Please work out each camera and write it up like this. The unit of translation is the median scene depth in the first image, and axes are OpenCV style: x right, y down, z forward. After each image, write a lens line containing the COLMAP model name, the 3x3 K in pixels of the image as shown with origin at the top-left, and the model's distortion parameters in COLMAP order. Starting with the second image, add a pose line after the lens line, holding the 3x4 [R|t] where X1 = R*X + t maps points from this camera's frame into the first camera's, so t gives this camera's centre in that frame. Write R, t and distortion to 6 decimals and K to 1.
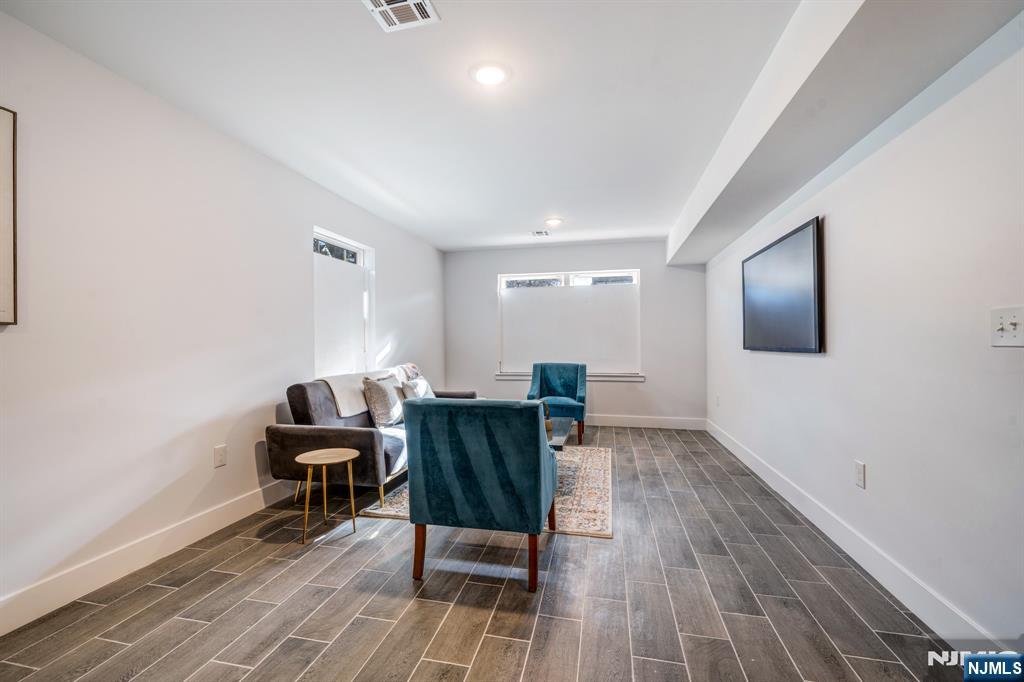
lens RADIAL K [[418.5, 0, 508.4], [0, 418.5, 338.7], [0, 0, 1]] dist [0.000554, 0.000024]
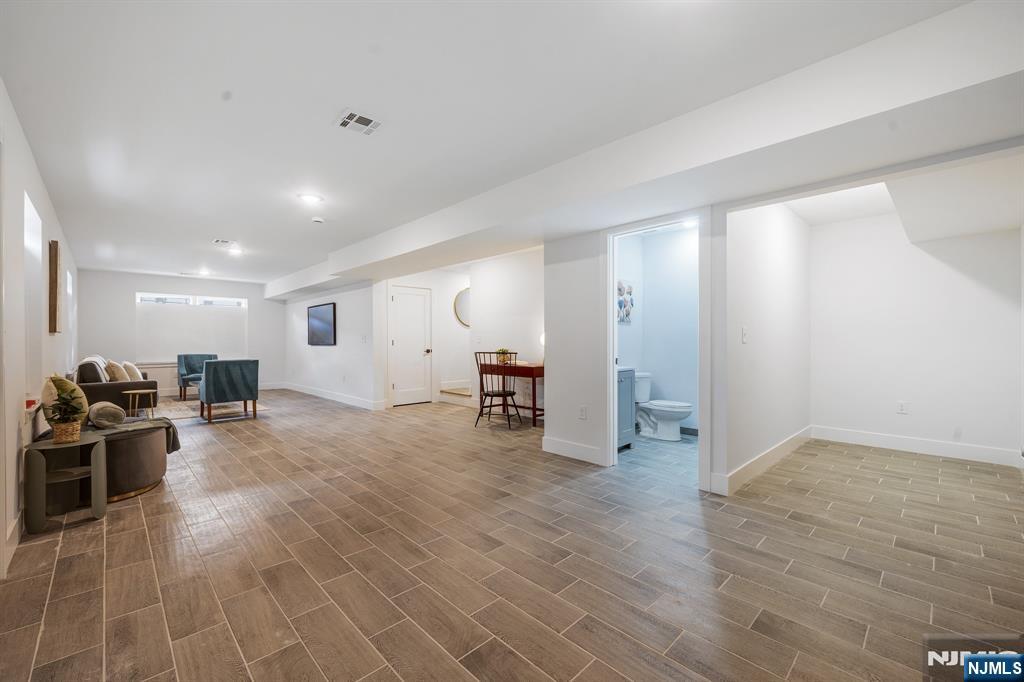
lens RADIAL K [[418.5, 0, 508.4], [0, 418.5, 338.7], [0, 0, 1]] dist [0.000554, 0.000024]
pose [[0.534843, 0.011576, 0.844872, -0.983054], [-0.010308, 0.999921, -0.007175, -0.004153], [-0.844889, -0.004872, 0.534920, -1.449329]]
